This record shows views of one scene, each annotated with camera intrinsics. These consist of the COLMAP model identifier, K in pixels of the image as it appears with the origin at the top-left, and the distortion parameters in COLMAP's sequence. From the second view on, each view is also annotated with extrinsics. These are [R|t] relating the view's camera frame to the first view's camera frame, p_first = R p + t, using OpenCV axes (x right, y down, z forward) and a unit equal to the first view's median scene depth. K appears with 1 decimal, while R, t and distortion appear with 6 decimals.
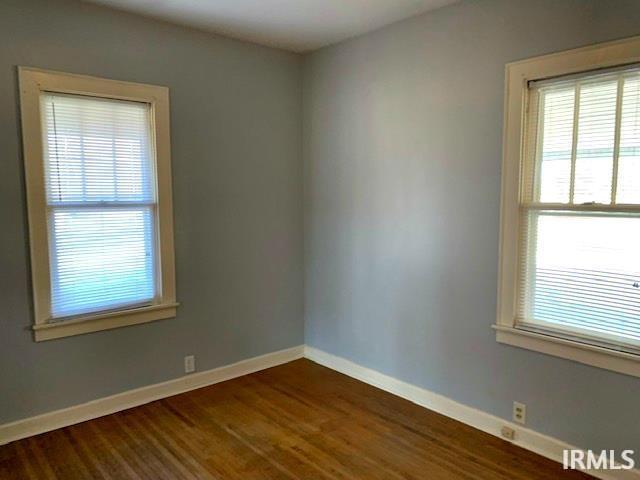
lens RADIAL K [[483.5, 0, 320.1], [0, 483.5, 242.3], [0, 0, 1]] dist [0.063737, -0.060741]
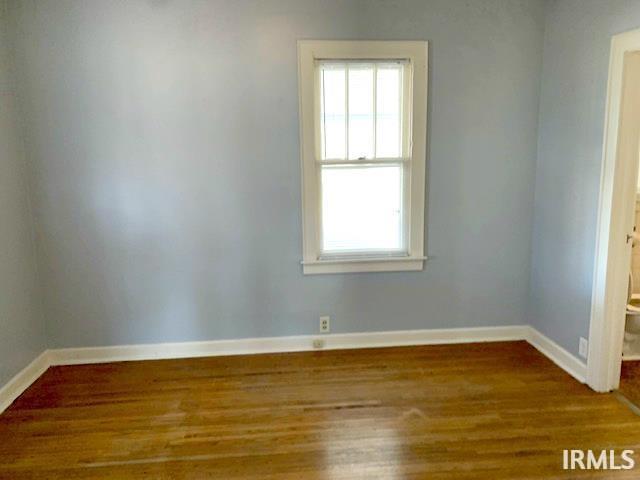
lens RADIAL K [[483.5, 0, 320.6], [0, 483.5, 235.3], [0, 0, 1]] dist [0.063737, -0.060741]
pose [[0.577968, -0.147029, 0.802705, -0.577884], [0.096630, 0.989046, 0.111585, -0.025283], [-0.810319, 0.013073, 0.585844, 0.264465]]
